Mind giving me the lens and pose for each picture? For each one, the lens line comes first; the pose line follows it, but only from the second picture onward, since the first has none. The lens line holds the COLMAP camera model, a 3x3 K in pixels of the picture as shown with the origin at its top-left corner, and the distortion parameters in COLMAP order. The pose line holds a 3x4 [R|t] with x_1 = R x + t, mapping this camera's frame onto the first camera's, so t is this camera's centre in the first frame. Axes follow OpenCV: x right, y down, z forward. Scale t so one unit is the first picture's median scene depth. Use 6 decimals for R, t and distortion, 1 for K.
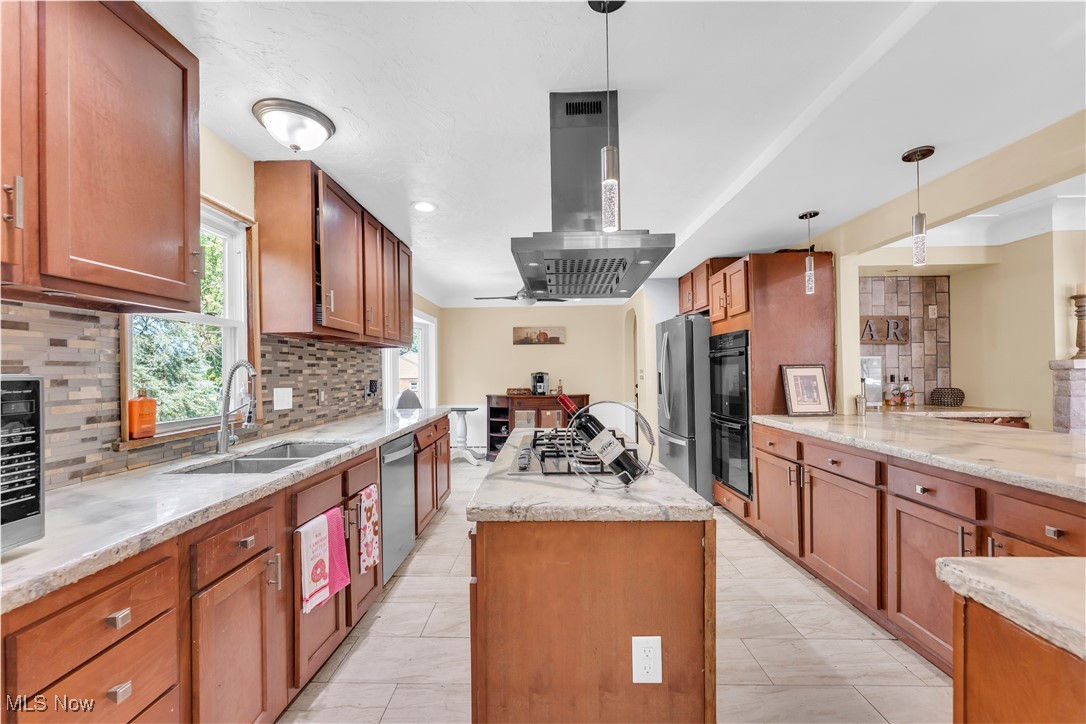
lens RADIAL K [[433.3, 0, 542.4], [0, 433.3, 371.5], [0, 0, 1]] dist [-0.007445, 0.000601]
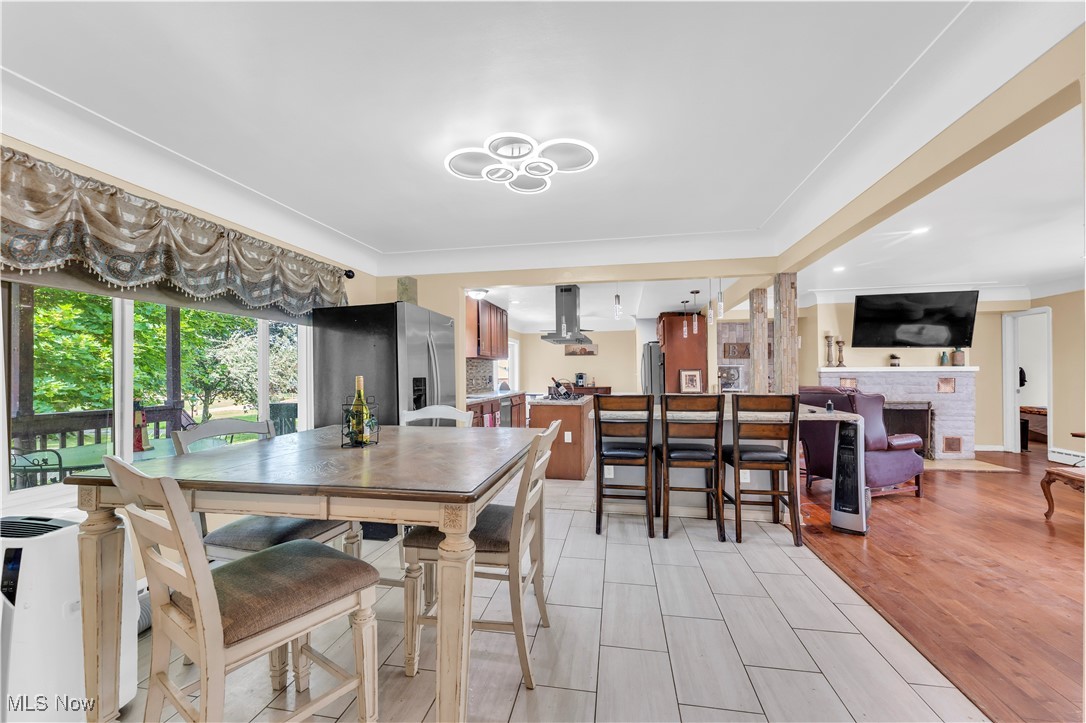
lens RADIAL K [[433.3, 0, 543.6], [0, 433.3, 368.6], [0, 0, 1]] dist [-0.007445, 0.000601]
pose [[0.984978, 0.005015, -0.172608, 0.343195], [-0.006864, 0.999925, -0.010116, 0.007975], [0.172545, 0.011149, 0.984939, -1.552708]]
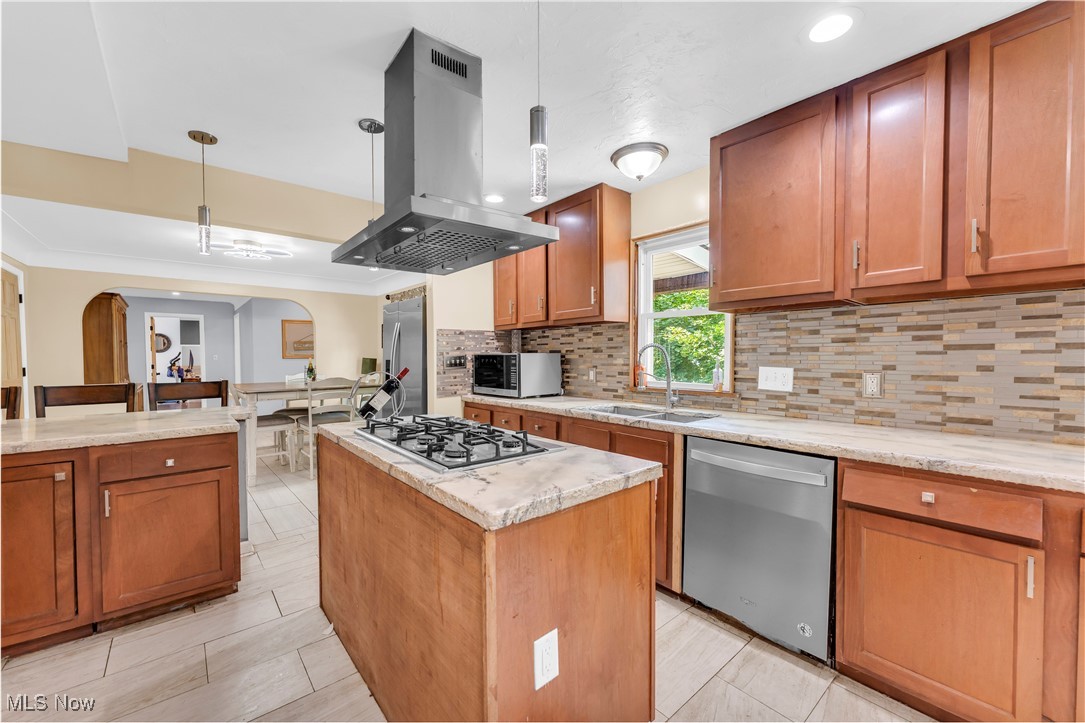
lens RADIAL K [[432.9, 0, 542.1], [0, 432.9, 363.6], [0, 0, 1]] dist [-0.007445, 0.000601]
pose [[-0.761679, 0.026996, -0.647392, 0.327082], [0.012147, 0.999551, 0.027389, -0.001297], [0.647840, 0.012997, -0.761665, 1.176341]]
